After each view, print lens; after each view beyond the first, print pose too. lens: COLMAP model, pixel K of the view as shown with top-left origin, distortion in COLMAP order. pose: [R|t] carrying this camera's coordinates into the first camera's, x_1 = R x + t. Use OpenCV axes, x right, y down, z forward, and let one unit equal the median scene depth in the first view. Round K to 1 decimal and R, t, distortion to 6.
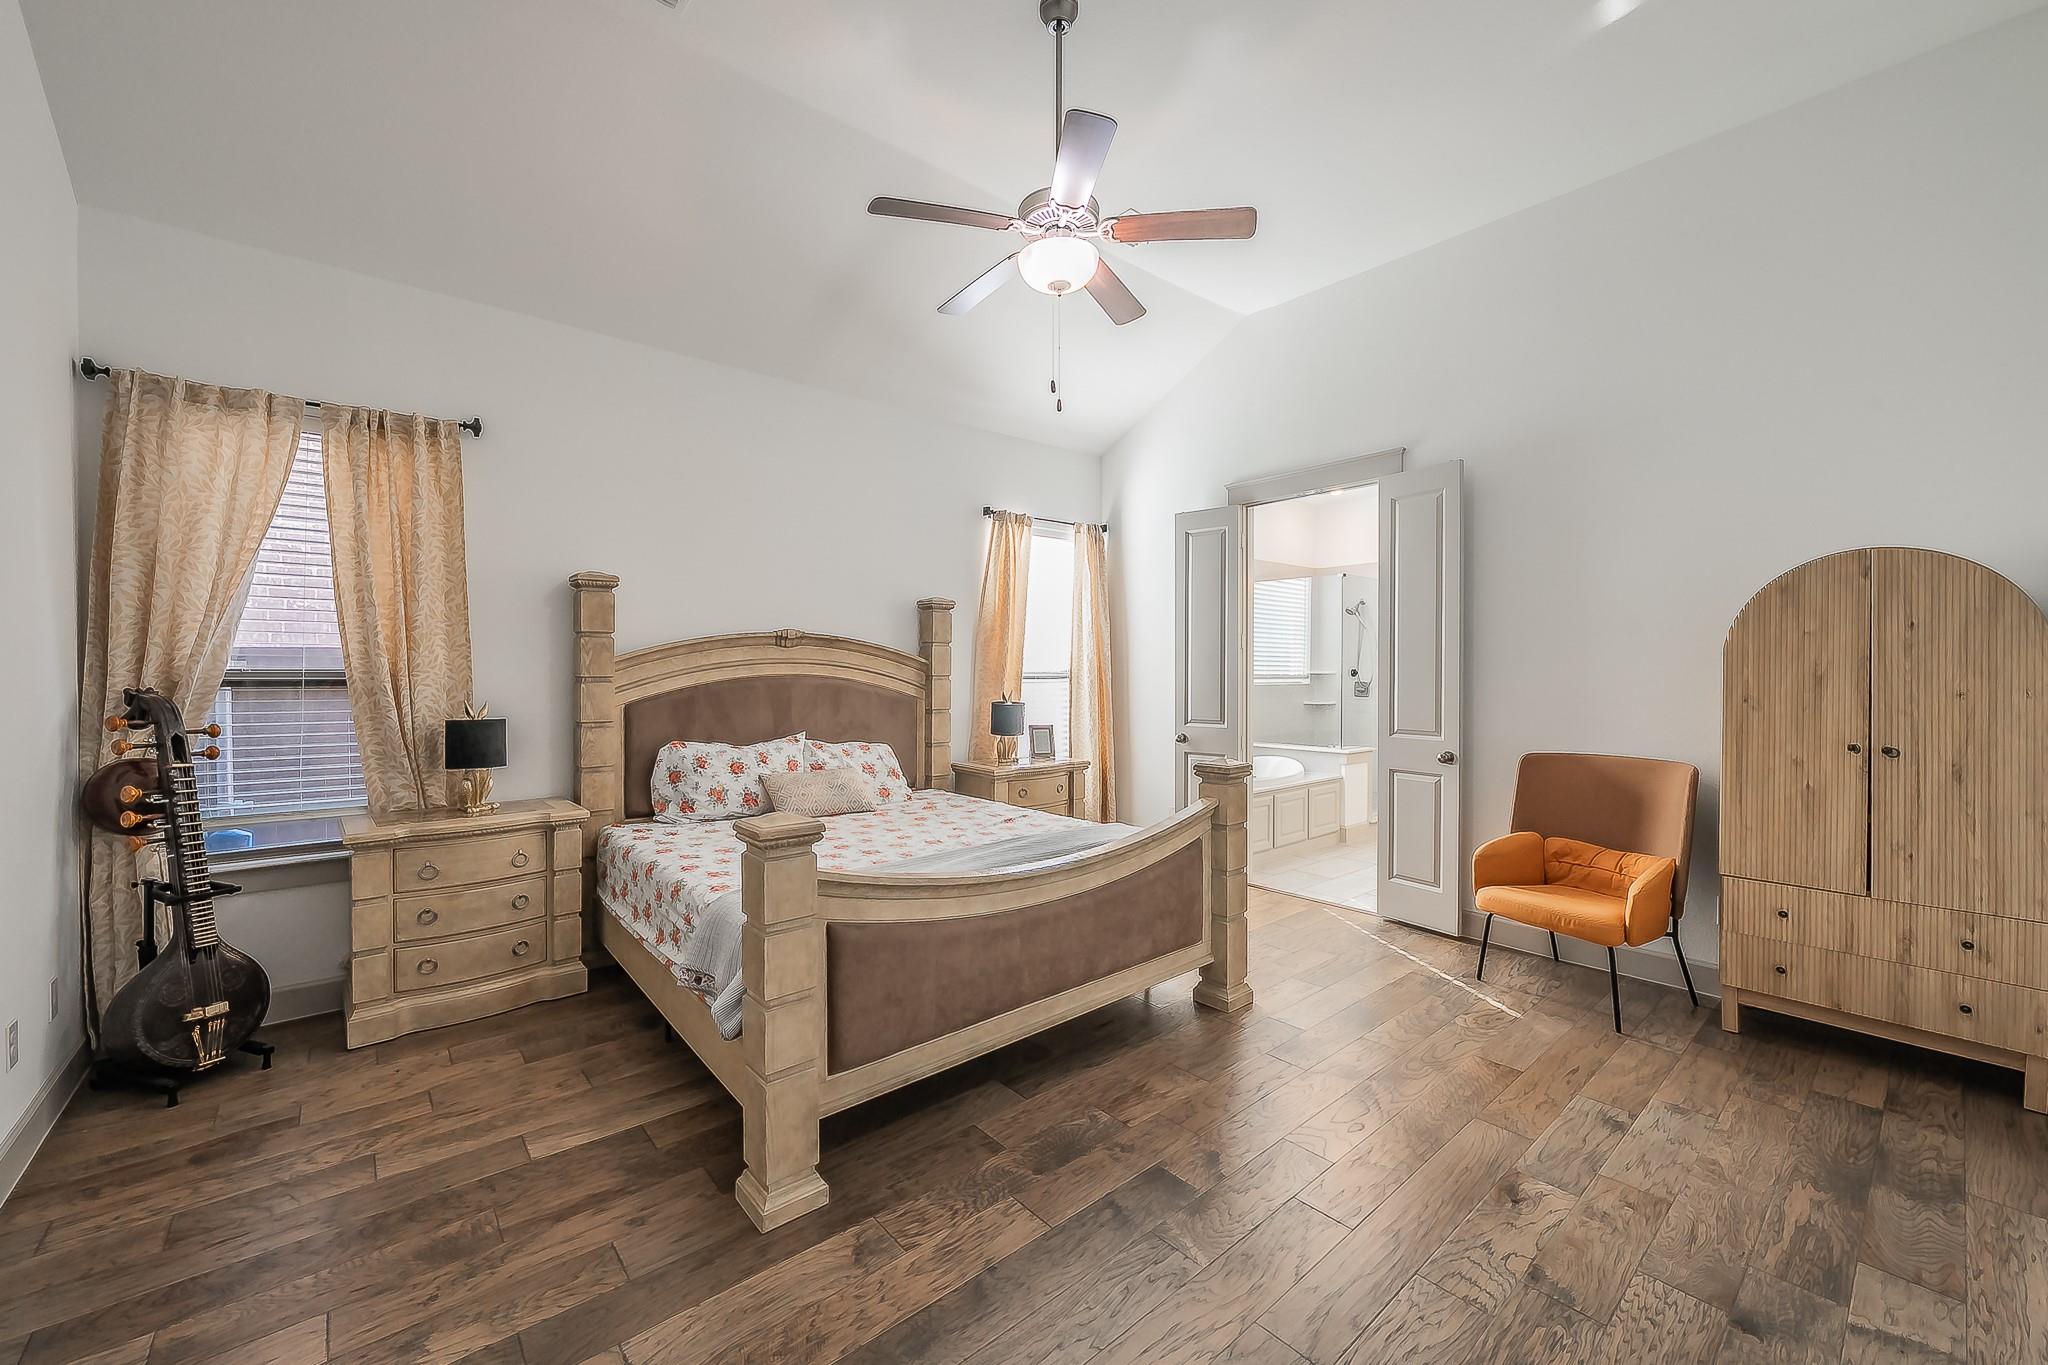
lens RADIAL K [[800.7, 0, 1027.0], [0, 800.7, 675.8], [0, 0, 1]] dist [0.000839, 0.000157]
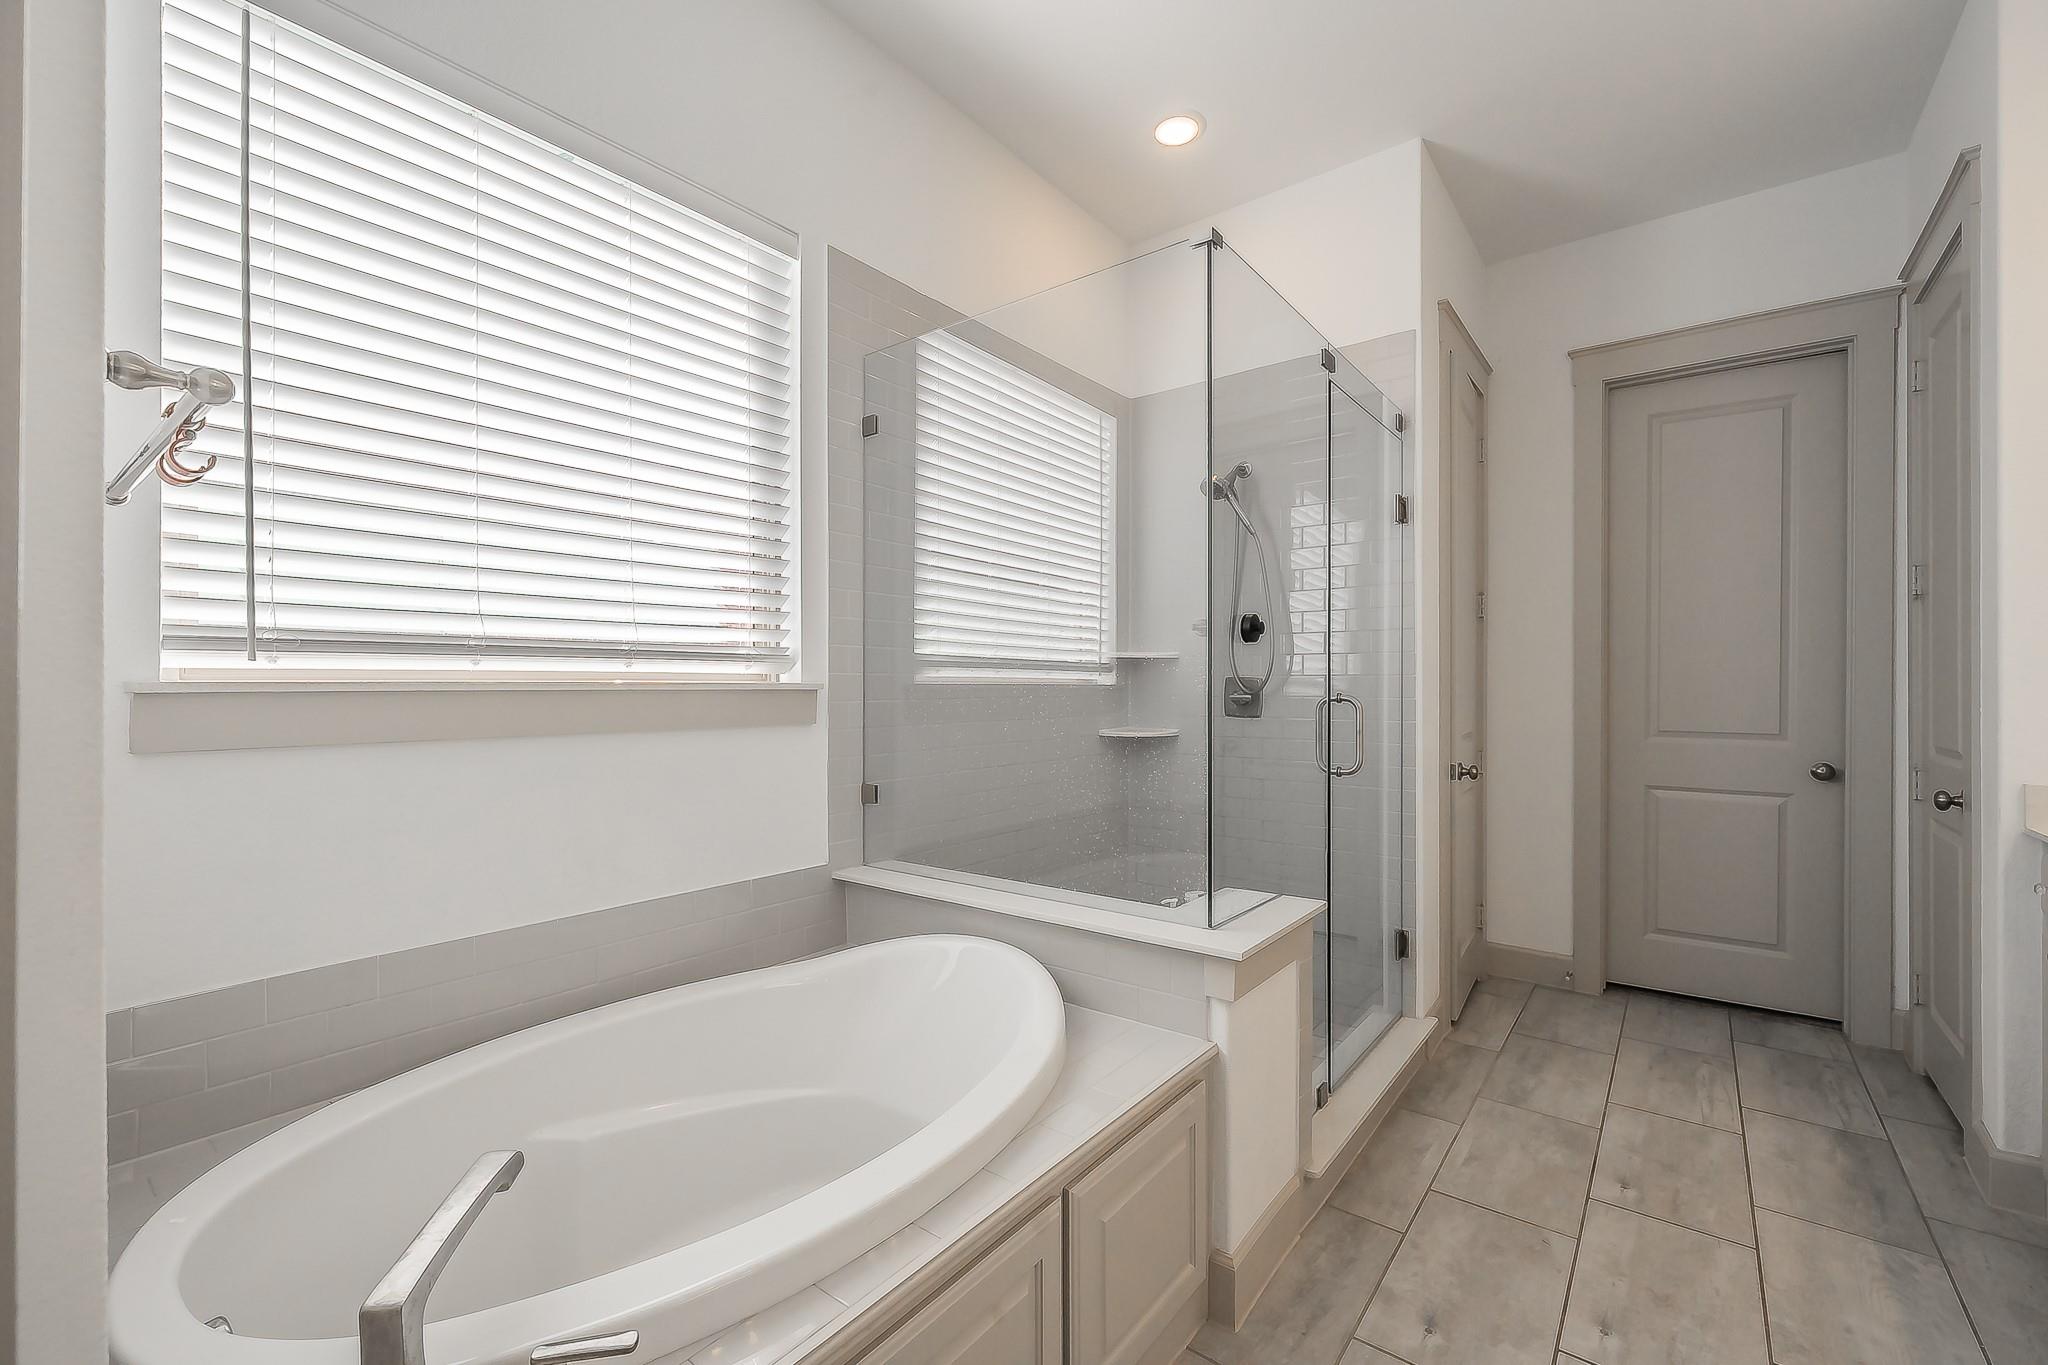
lens RADIAL K [[854.7, 0, 1022.7], [0, 854.7, 678.1], [0, 0, 1]] dist [0.000728, 0.000159]
pose [[0.980578, -0.016413, 0.195440, 0.586658], [0.016733, 0.999860, 0.000014, 0.014388], [-0.195413, 0.003257, 0.980716, 1.550876]]
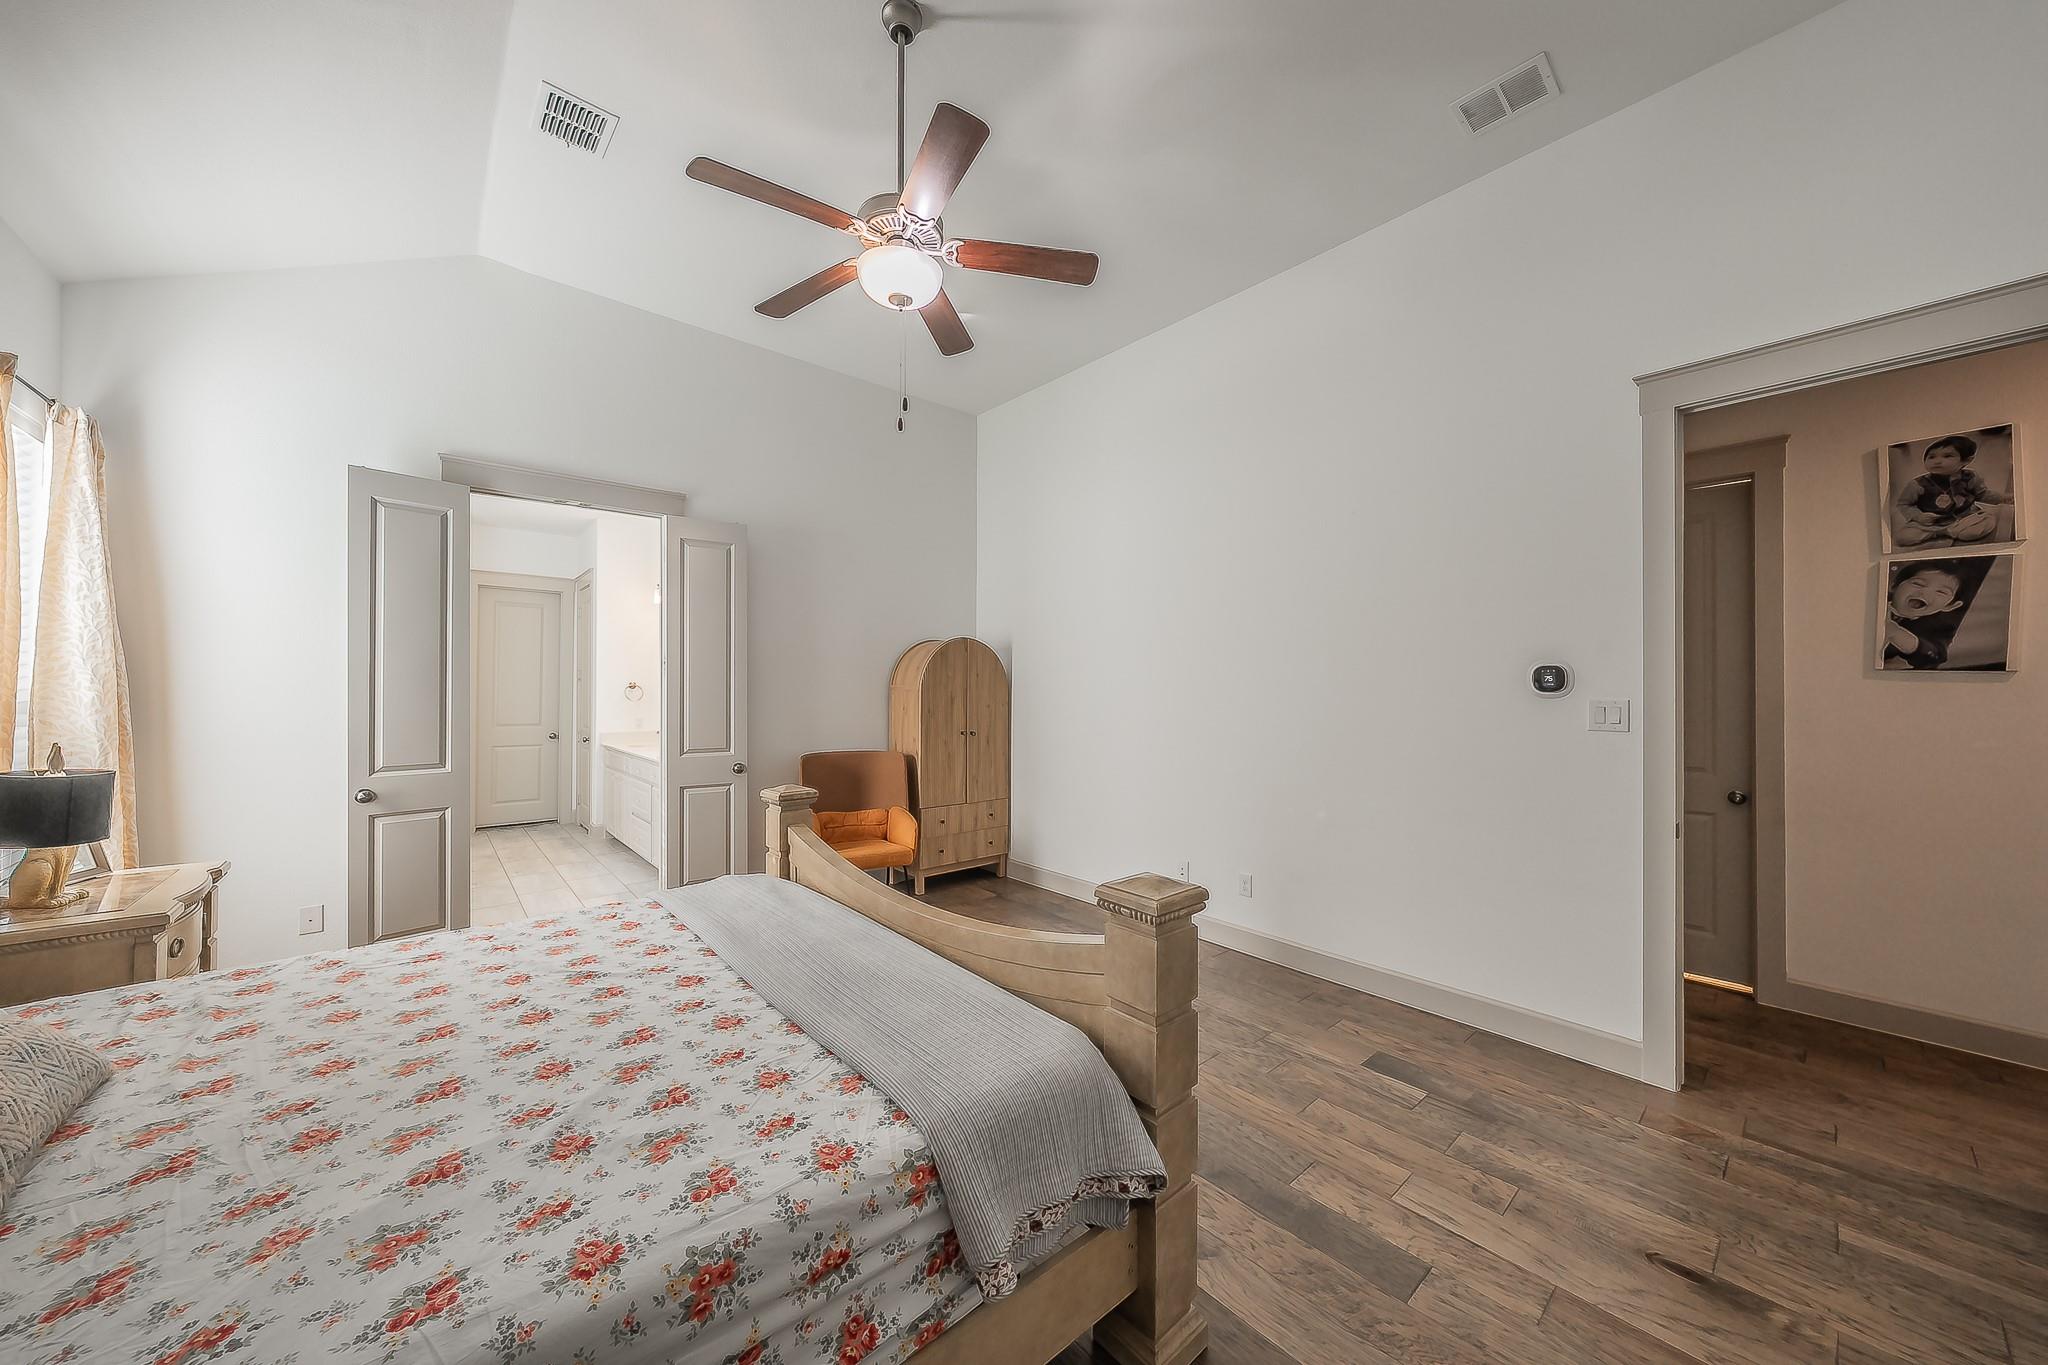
lens RADIAL K [[699.0, 0, 1017.8], [0, 699.0, 691.8], [0, 0, 1]] dist [0.000503, 0.000028]
pose [[0.008004, -0.006067, 0.999950, -0.679645], [0.001406, 0.999981, 0.006056, -0.024191], [-0.999967, 0.001357, 0.008013, 0.737280]]
